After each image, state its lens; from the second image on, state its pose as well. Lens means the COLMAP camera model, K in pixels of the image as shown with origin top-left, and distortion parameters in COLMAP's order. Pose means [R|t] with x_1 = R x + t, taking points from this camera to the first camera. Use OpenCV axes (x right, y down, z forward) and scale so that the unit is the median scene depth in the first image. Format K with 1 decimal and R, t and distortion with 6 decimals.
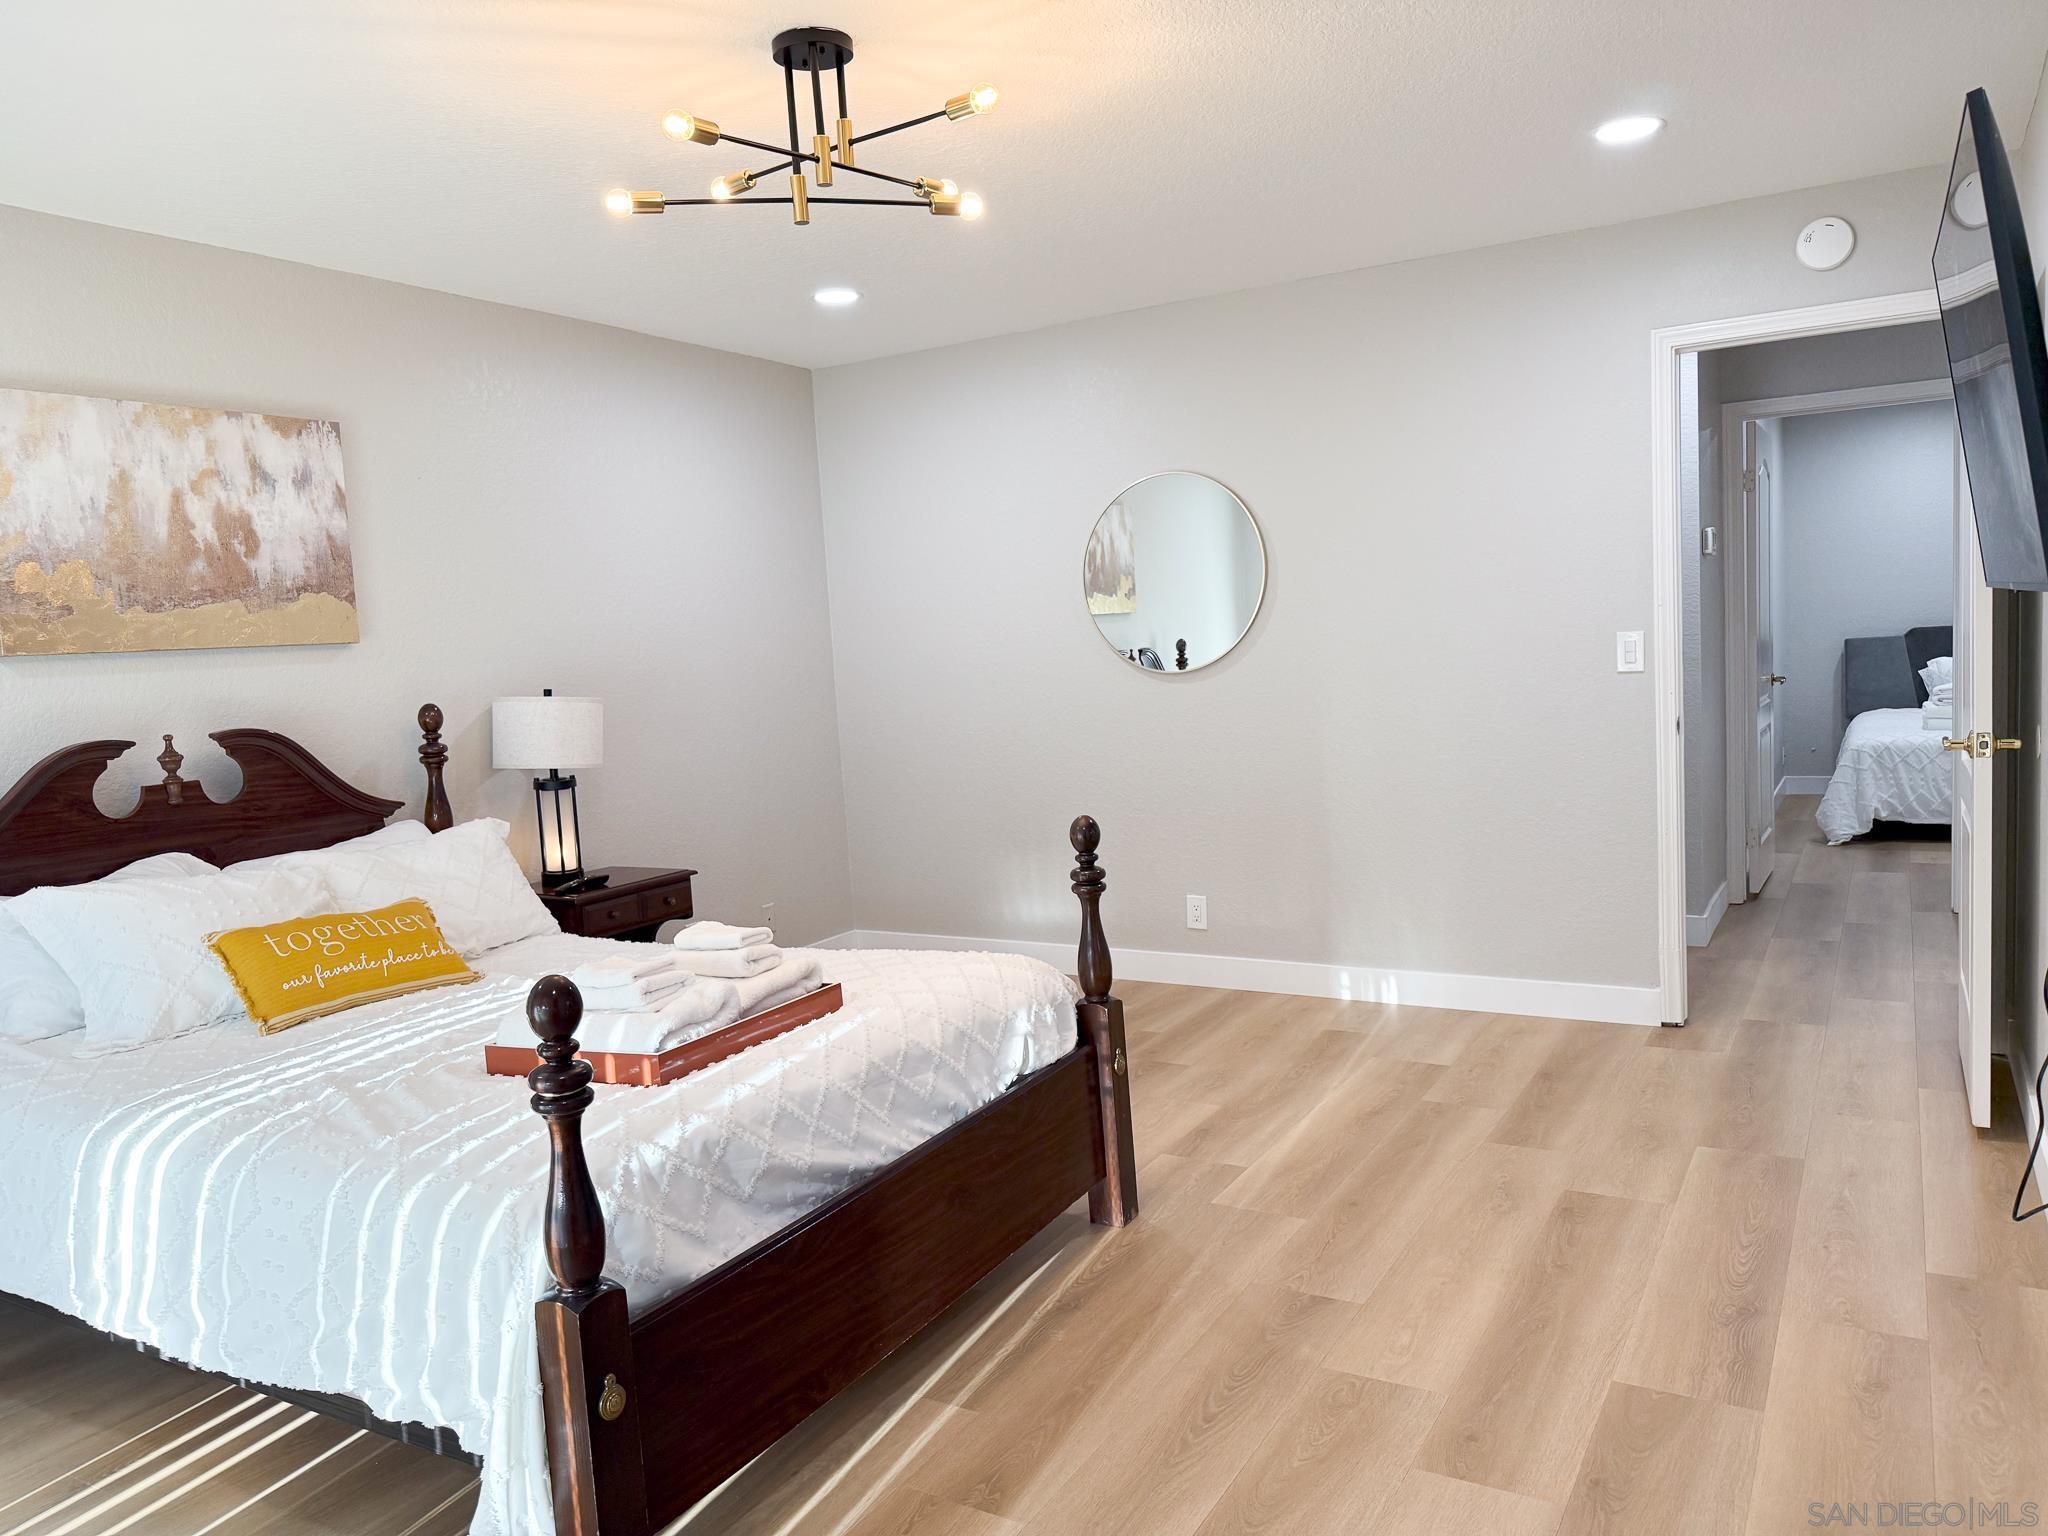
lens RADIAL K [[1432.2, 0, 1017.3], [0, 1432.2, 775.2], [0, 0, 1]] dist [0.038607, -0.055225]
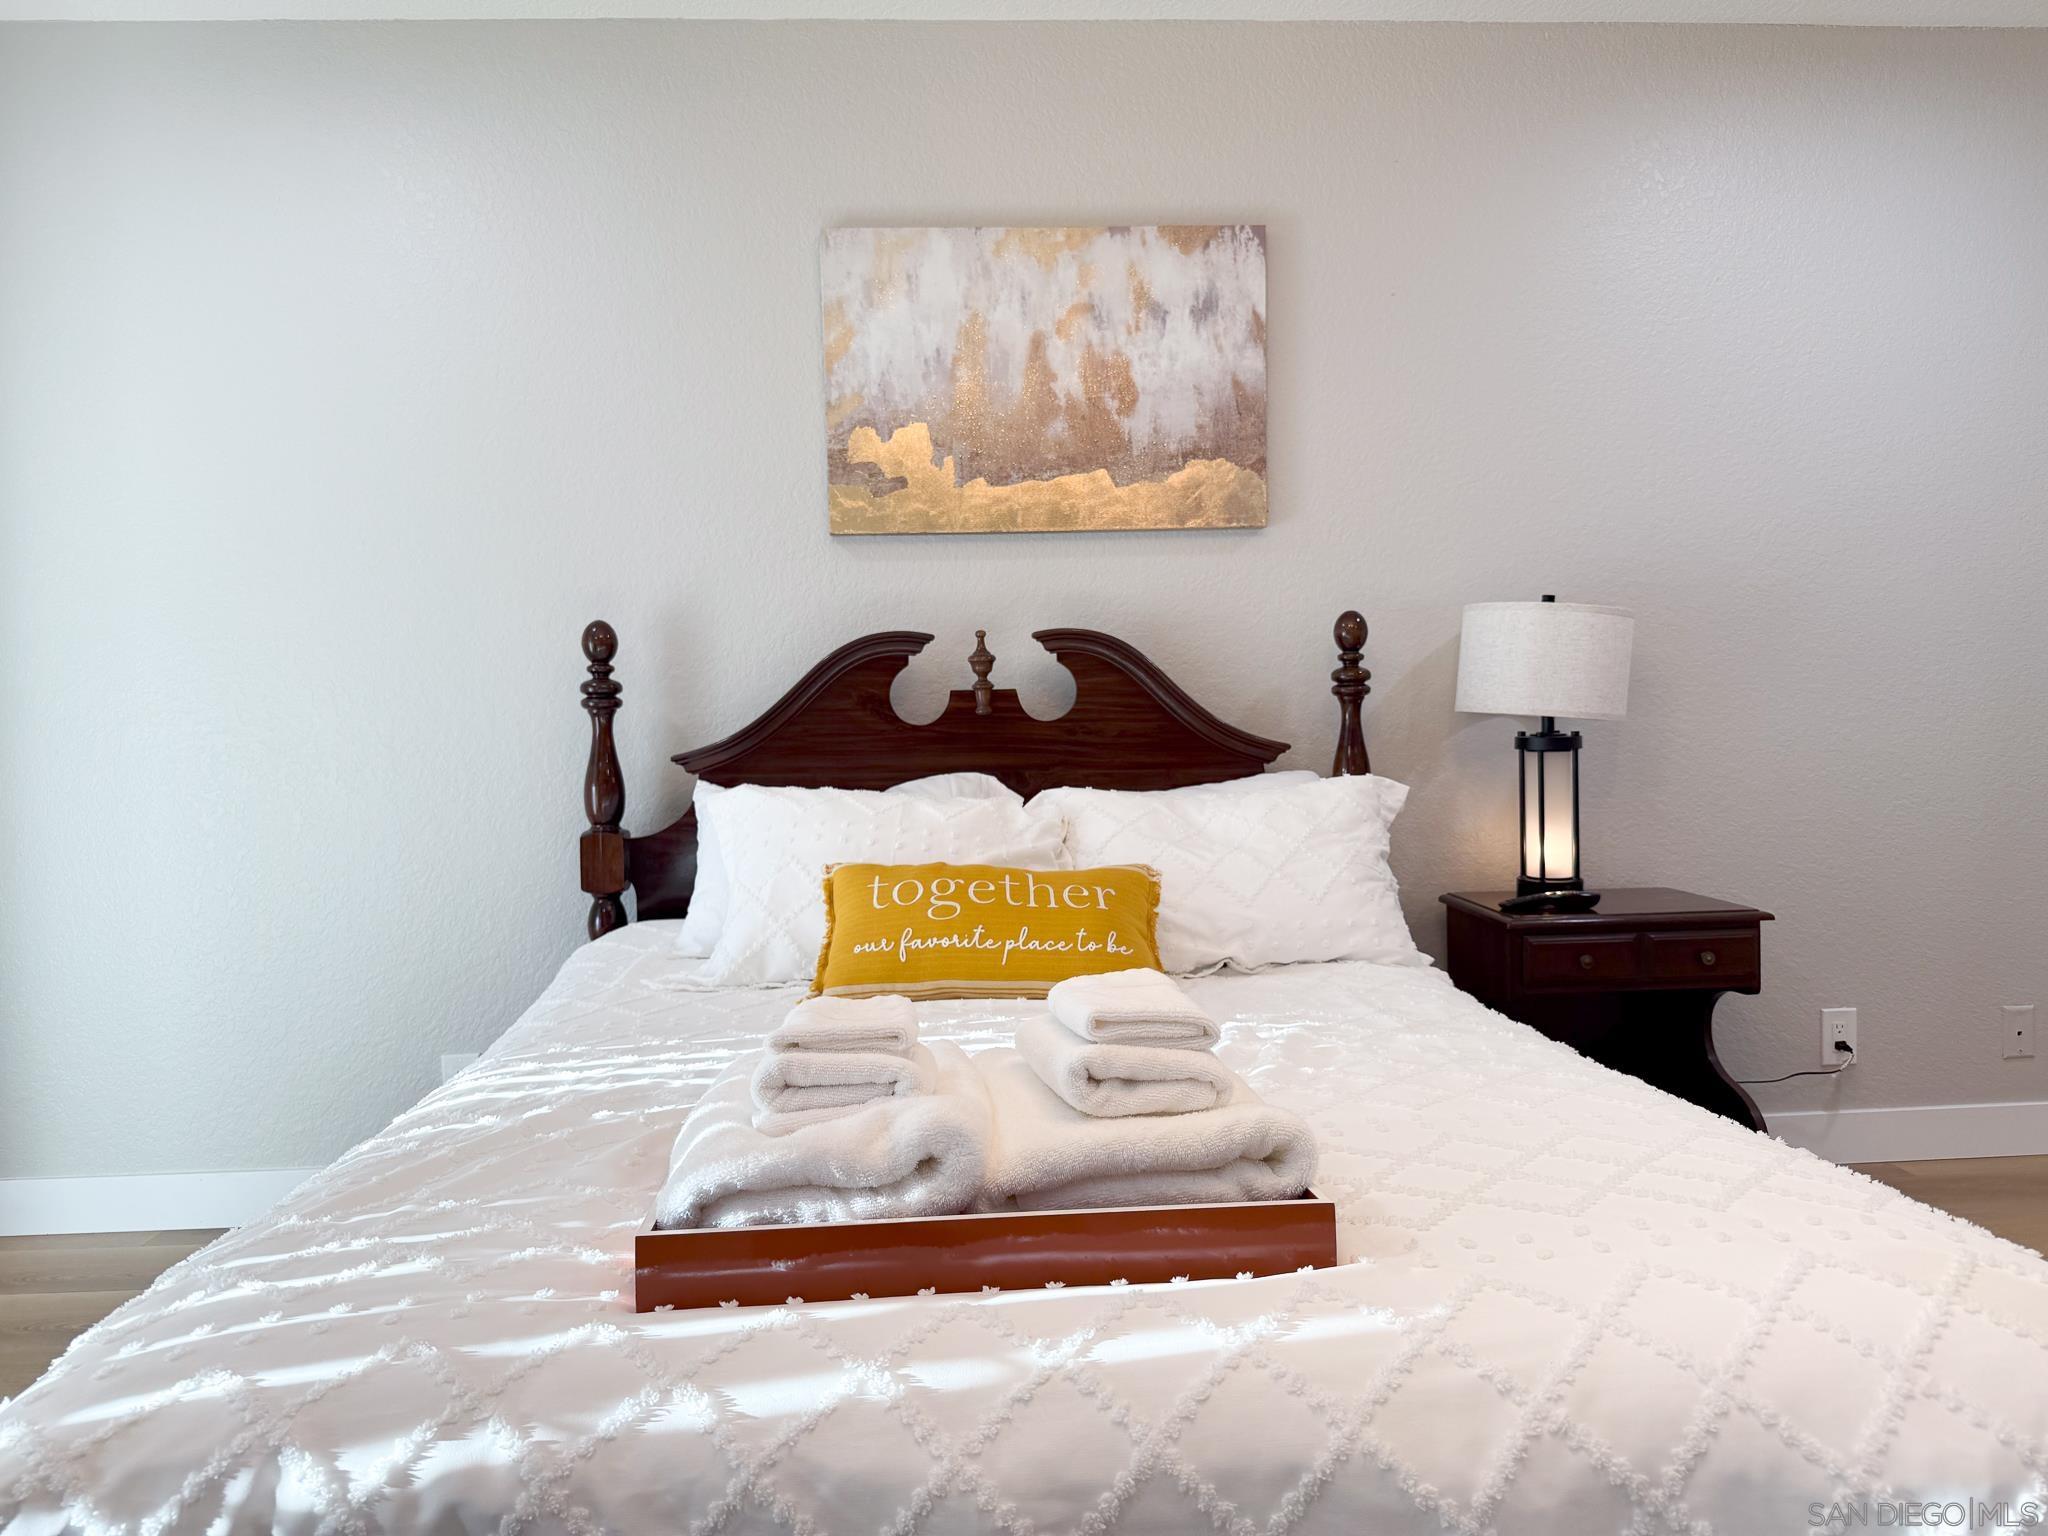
lens RADIAL K [[1430.7, 0, 1030.7], [0, 1430.7, 768.5], [0, 0, 1]] dist [0.121267, -0.176444]
pose [[0.560099, 0.079207, -0.824631, 0.107497], [-0.088137, 0.995467, 0.035753, 0.018378], [0.823724, 0.052656, 0.564540, 0.547564]]
